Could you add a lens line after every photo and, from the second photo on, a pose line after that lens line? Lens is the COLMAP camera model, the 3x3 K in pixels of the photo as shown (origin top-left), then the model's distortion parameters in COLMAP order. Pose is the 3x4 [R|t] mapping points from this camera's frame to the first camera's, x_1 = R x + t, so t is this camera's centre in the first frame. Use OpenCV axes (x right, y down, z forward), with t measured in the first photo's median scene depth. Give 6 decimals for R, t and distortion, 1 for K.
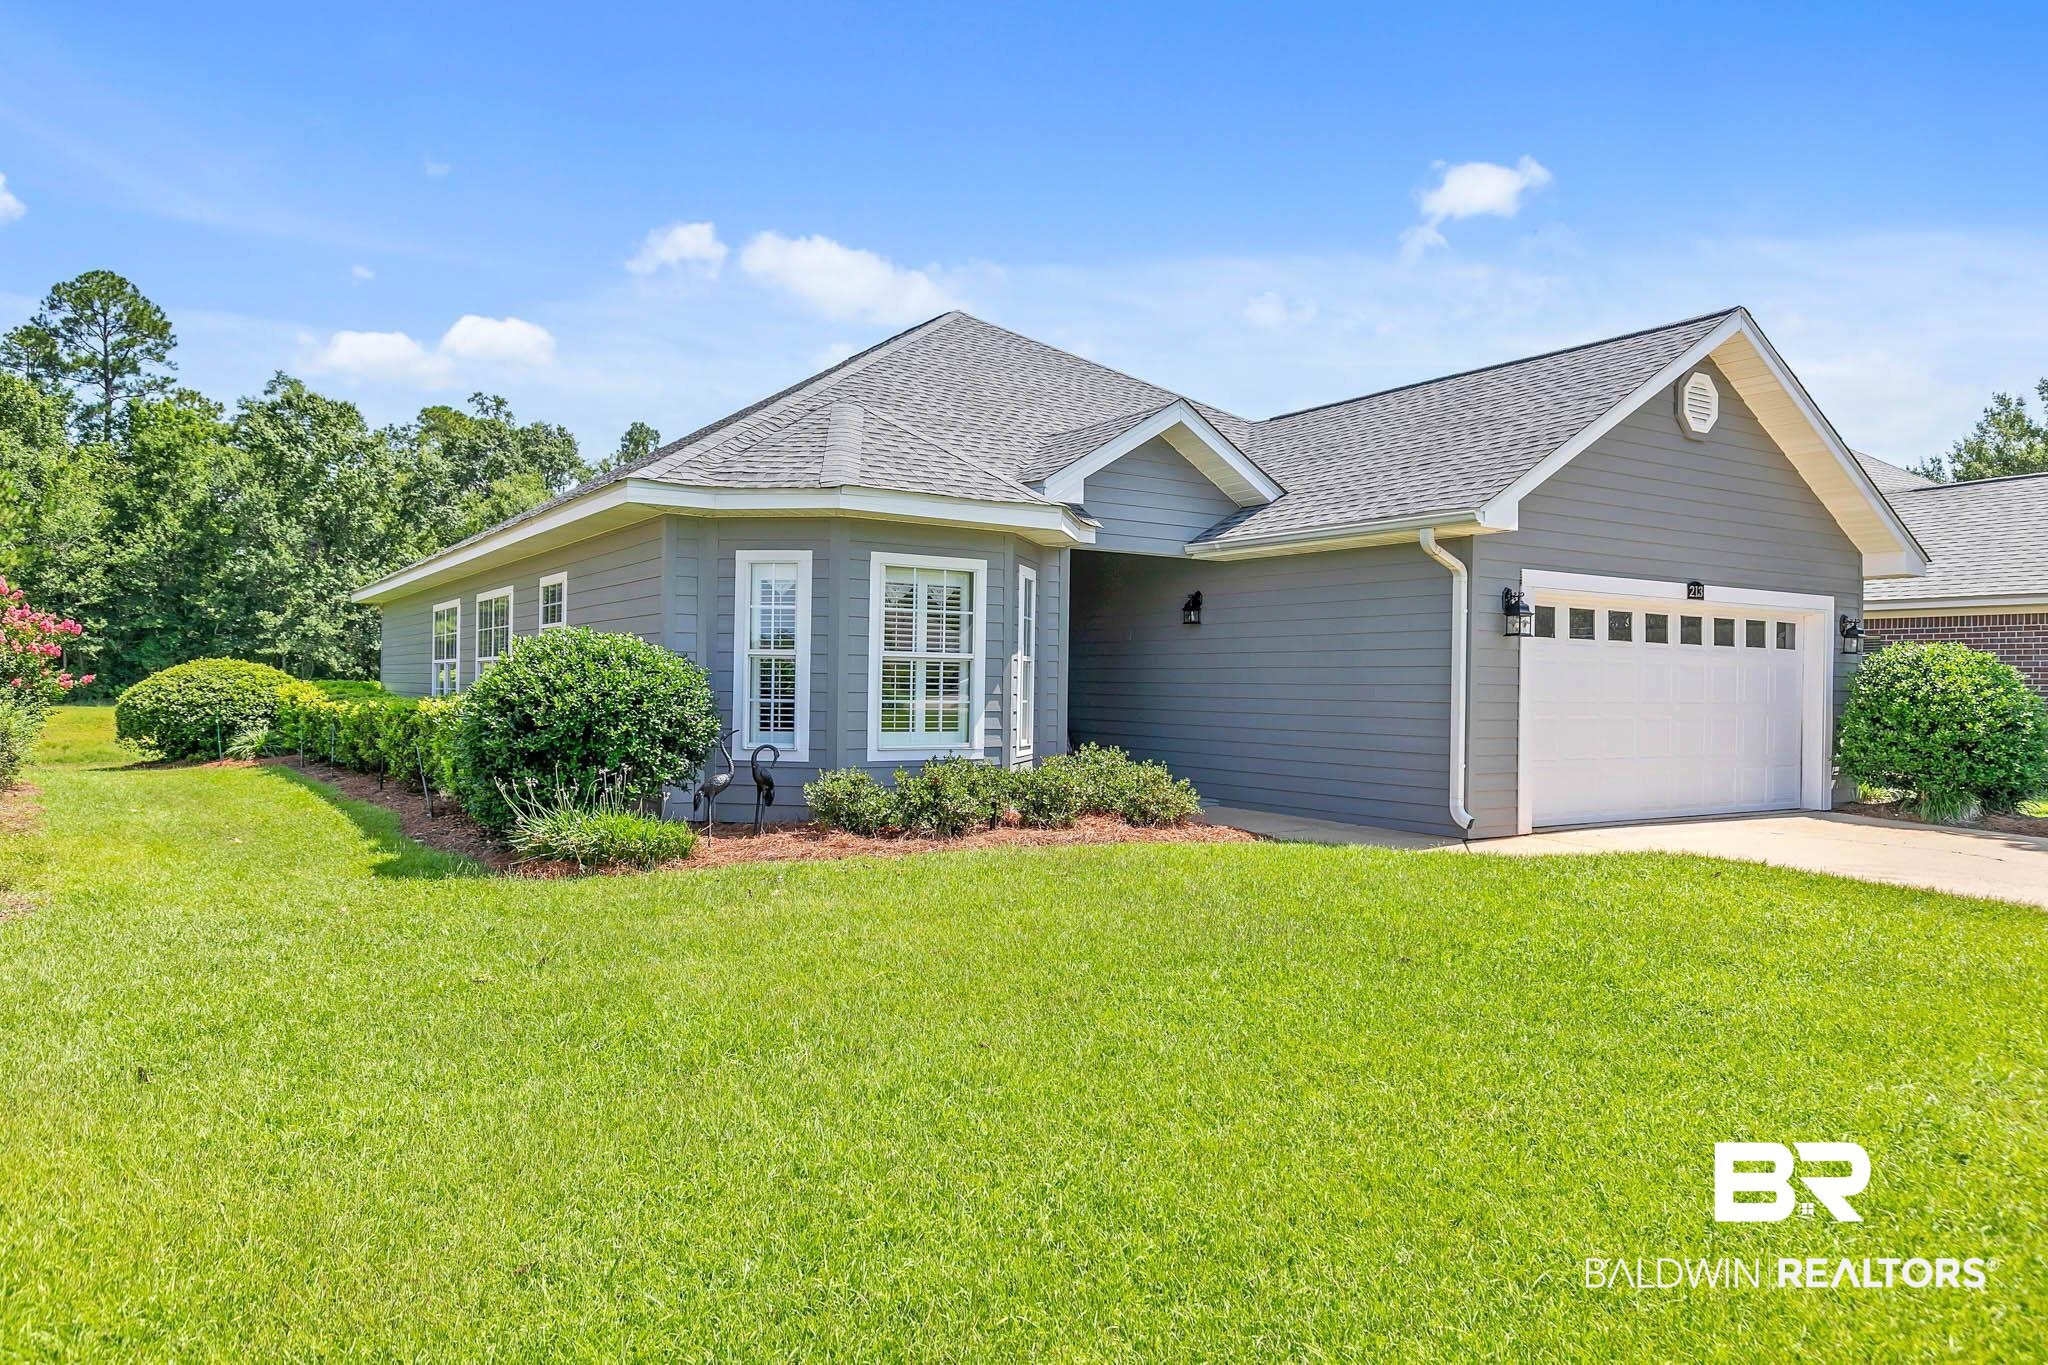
lens RADIAL K [[1303.3, 0, 1025.5], [0, 1303.3, 680.8], [0, 0, 1]] dist [0.004664, -0.005642]
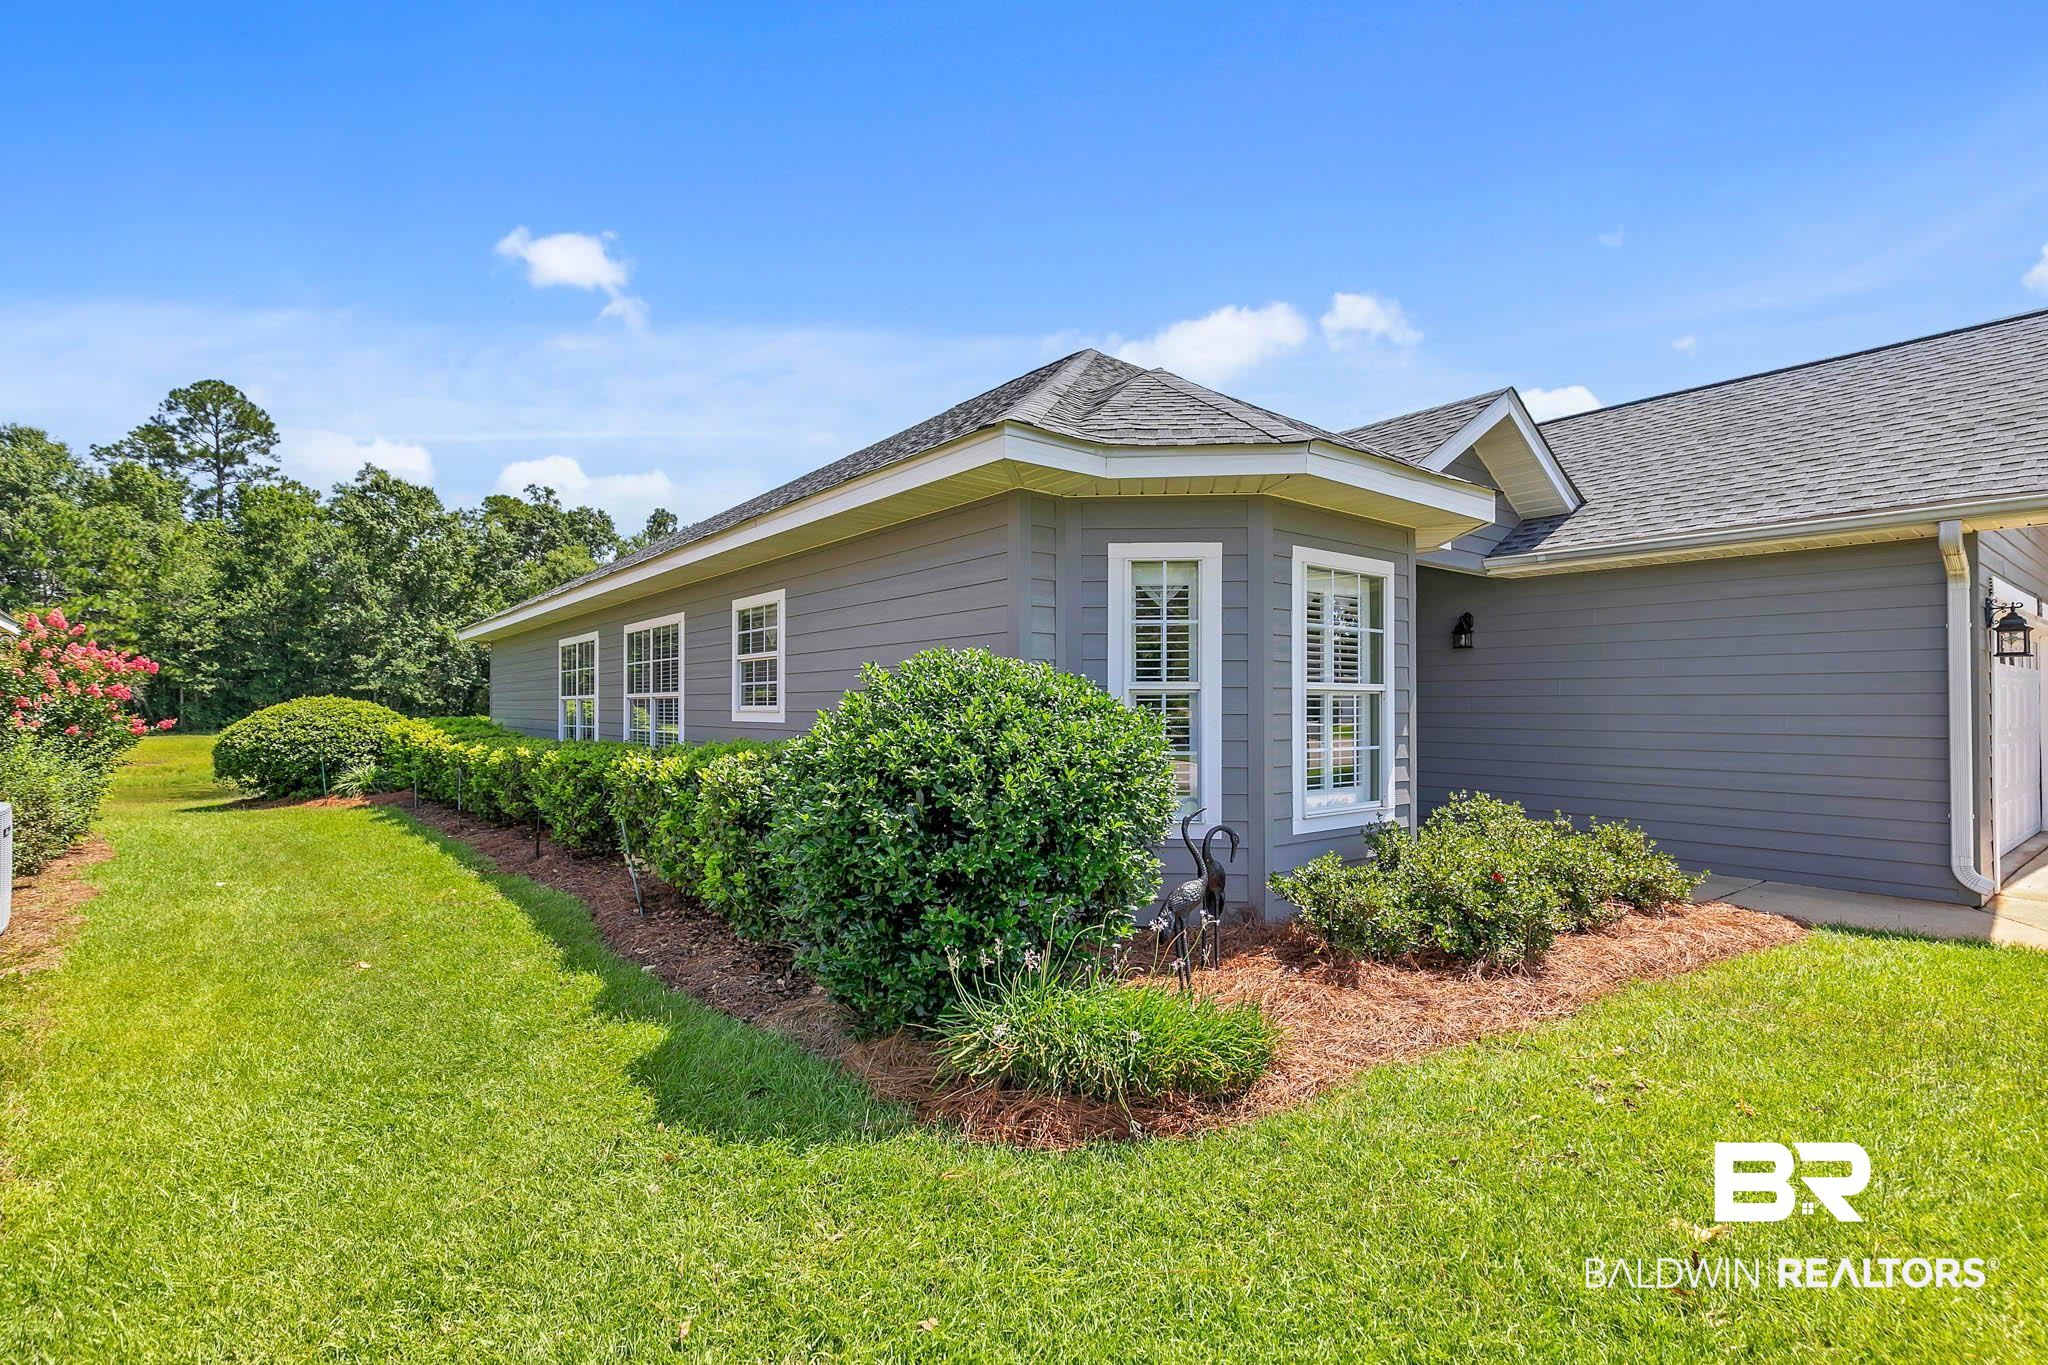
lens RADIAL K [[935.8, 0, 1026.4], [0, 935.8, 691.3], [0, 0, 1]] dist [0.007755, -0.001890]
pose [[0.995592, -0.012957, 0.092890, -0.040815], [0.013911, 0.999857, -0.009627, -0.001937], [-0.092752, 0.010877, 0.995630, 0.064041]]
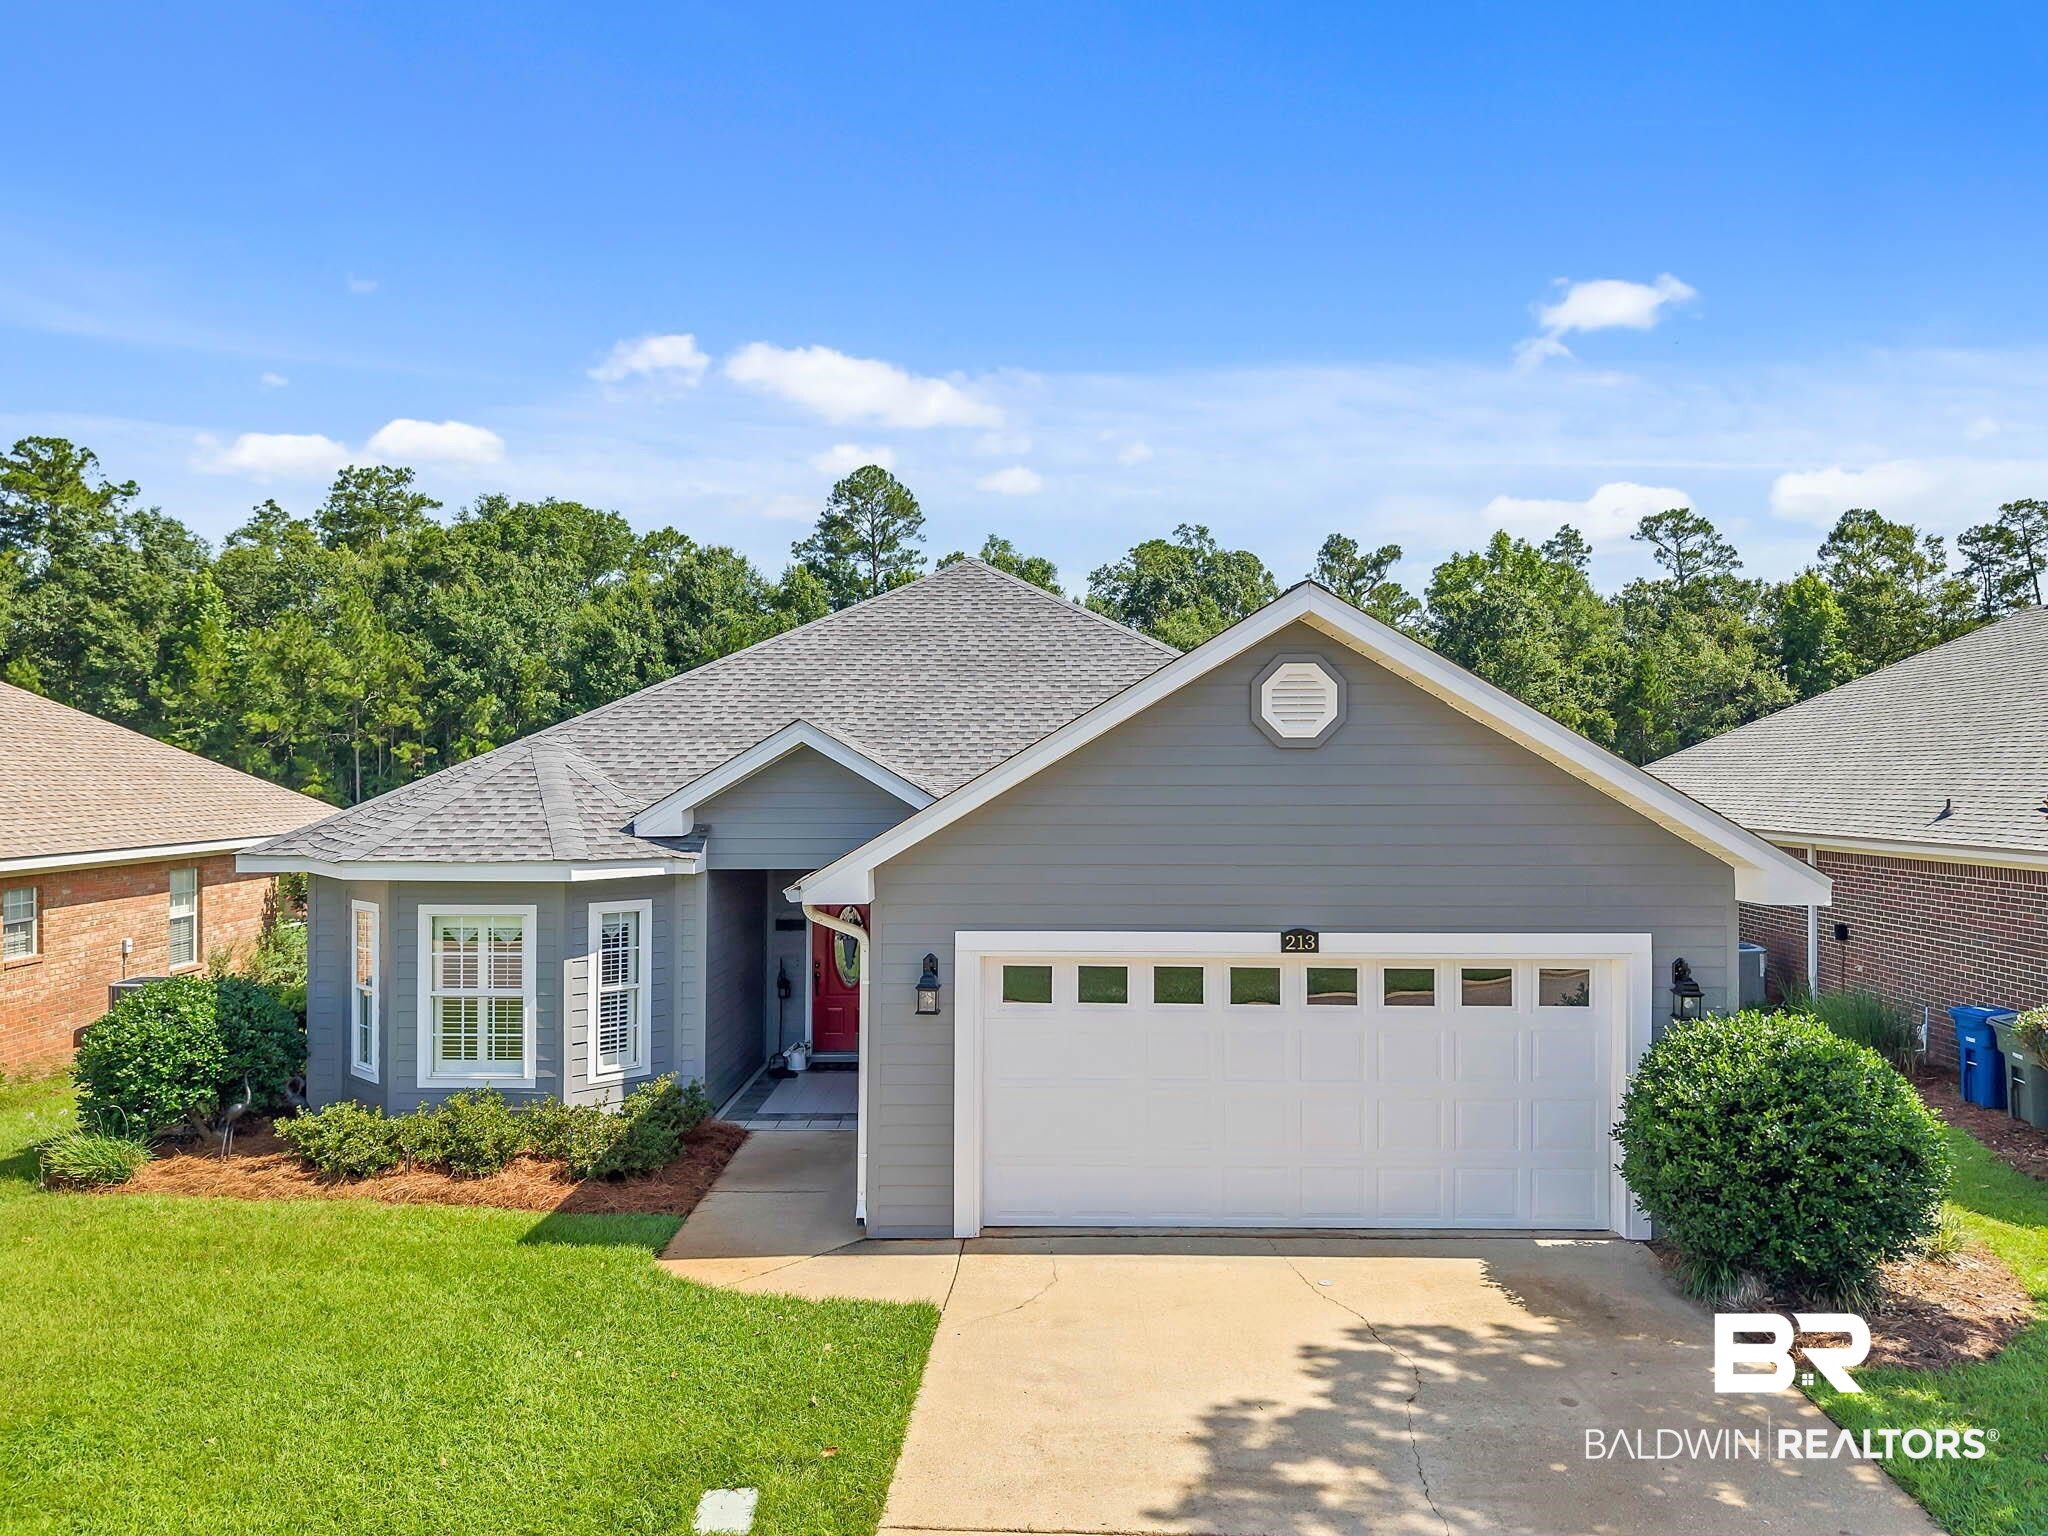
lens RADIAL K [[1377.3, 0, 1020.7], [0, 1377.3, 766.7], [0, 0, 1]] dist [0.027845, 0.005344]
pose [[0.835673, -0.019212, -0.548891, 0.125040], [0.012844, 0.999798, -0.015440, -0.024527], [0.549077, 0.005853, 0.835752, 0.033378]]
